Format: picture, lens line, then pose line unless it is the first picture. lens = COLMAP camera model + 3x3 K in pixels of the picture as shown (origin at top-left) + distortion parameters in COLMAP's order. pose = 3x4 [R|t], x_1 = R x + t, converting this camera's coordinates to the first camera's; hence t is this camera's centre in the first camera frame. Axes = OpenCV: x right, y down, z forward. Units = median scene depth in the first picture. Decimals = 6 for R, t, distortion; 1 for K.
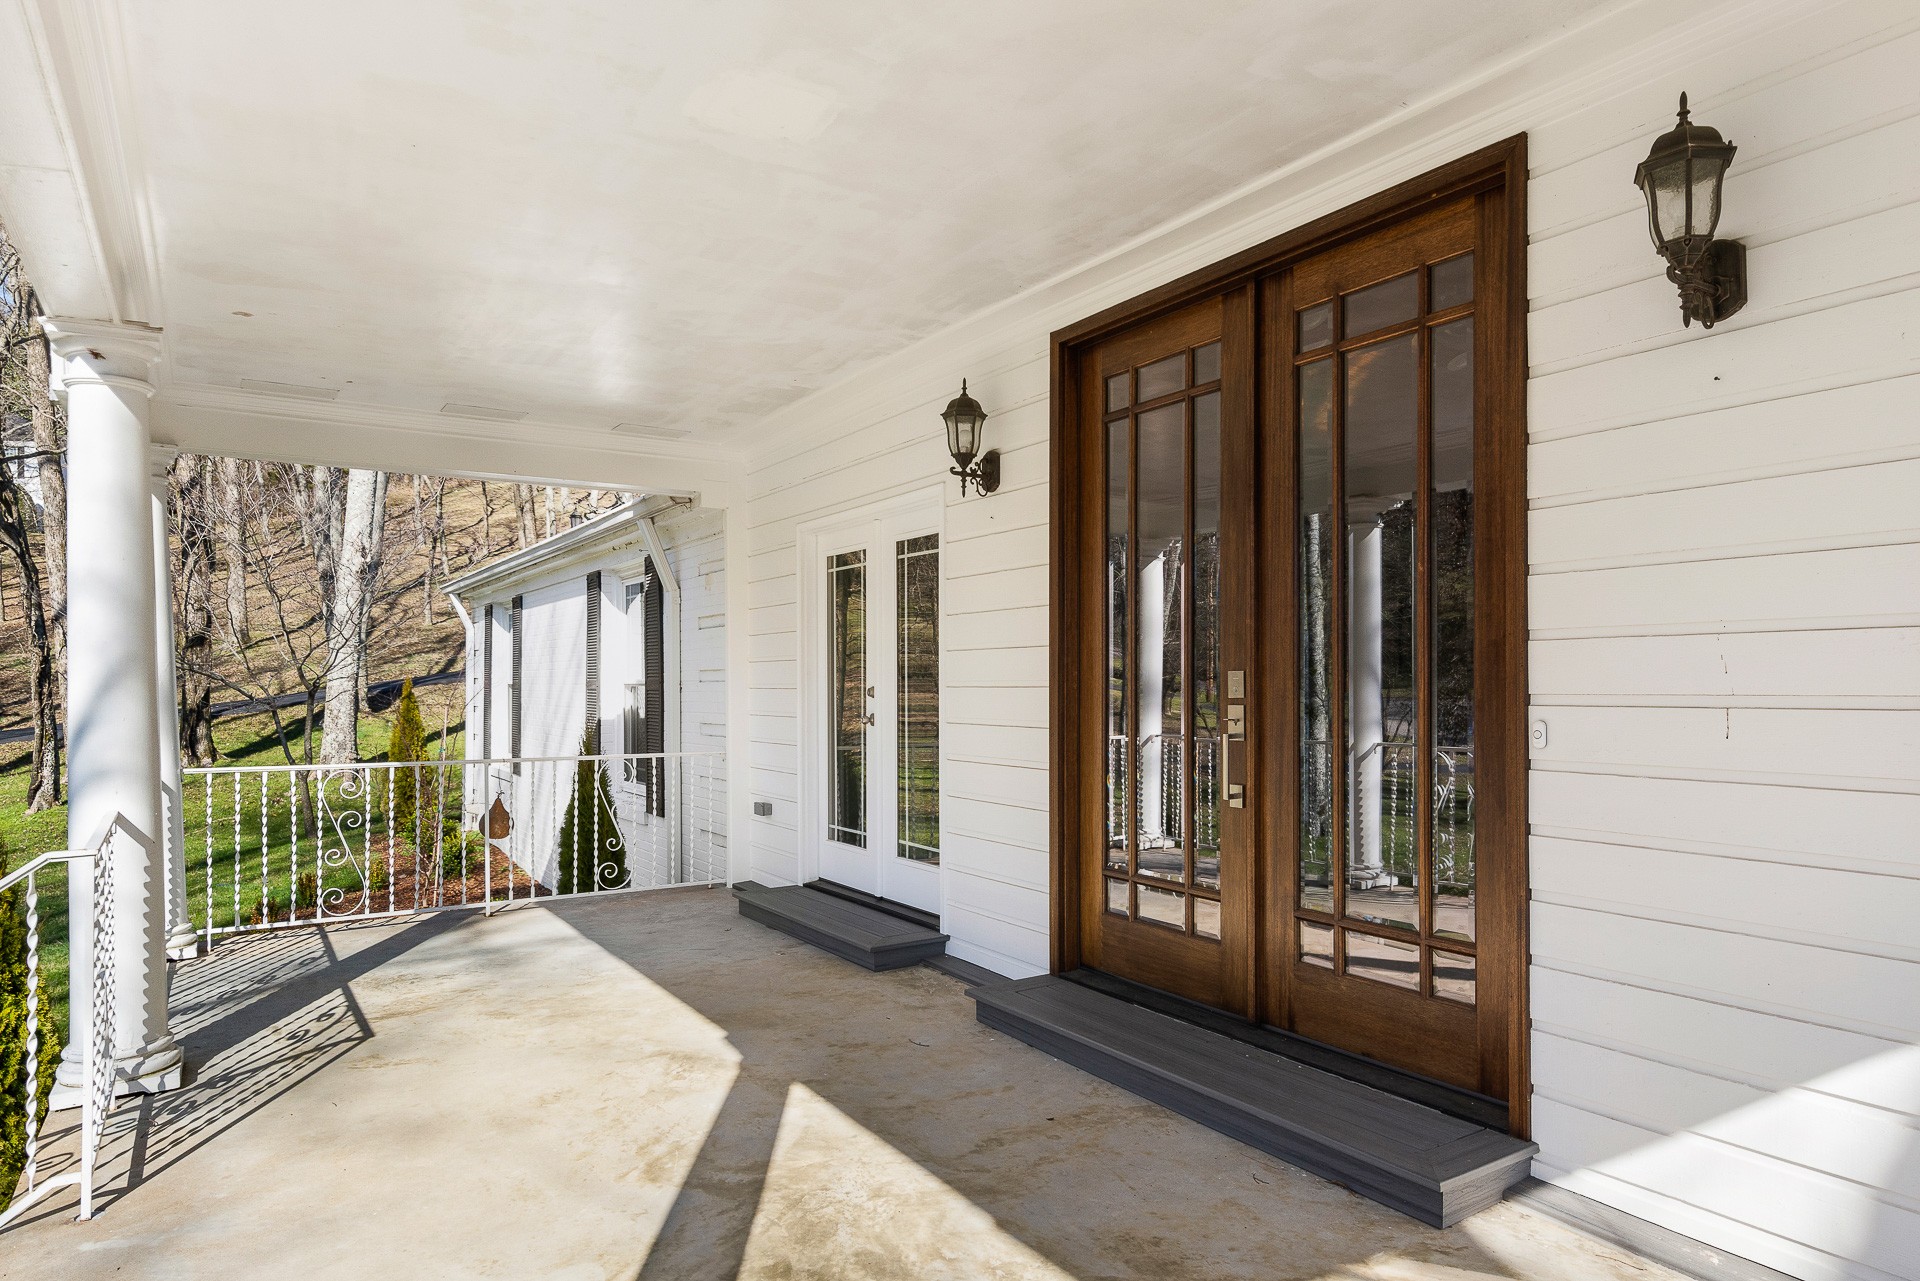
lens RADIAL K [[1138.4, 0, 960.0], [0, 1138.4, 640.5], [0, 0, 1]] dist [0.002600, 0.000688]
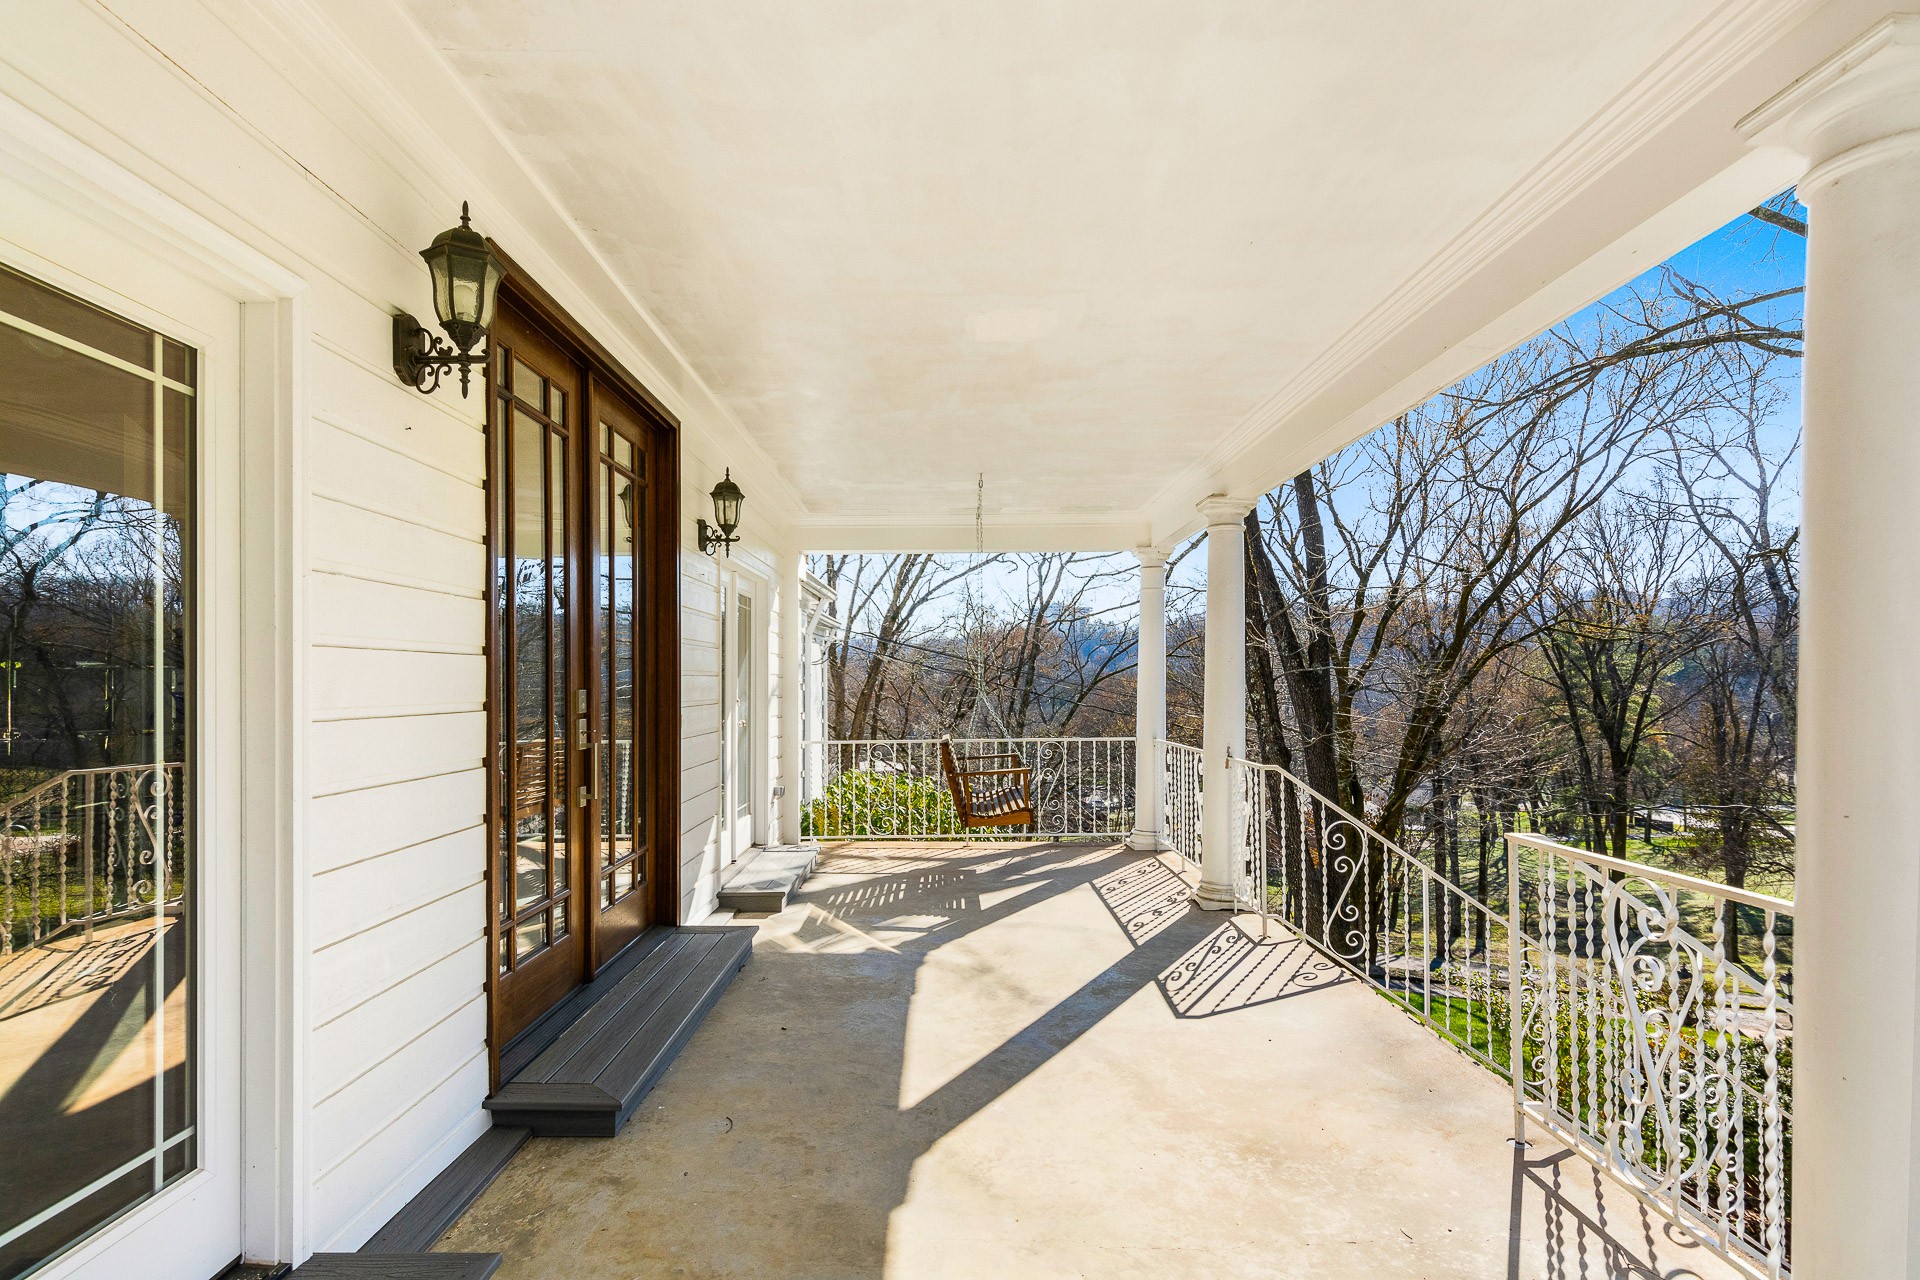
lens RADIAL K [[943.4, 0, 959.9], [0, 943.4, 661.8], [0, 0, 1]] dist [0.001818, 0.000628]
pose [[-0.849260, 0.025250, 0.527370, -0.619805], [-0.002869, 0.998620, -0.052434, 0.048032], [-0.527967, -0.046043, -0.848016, 1.669142]]
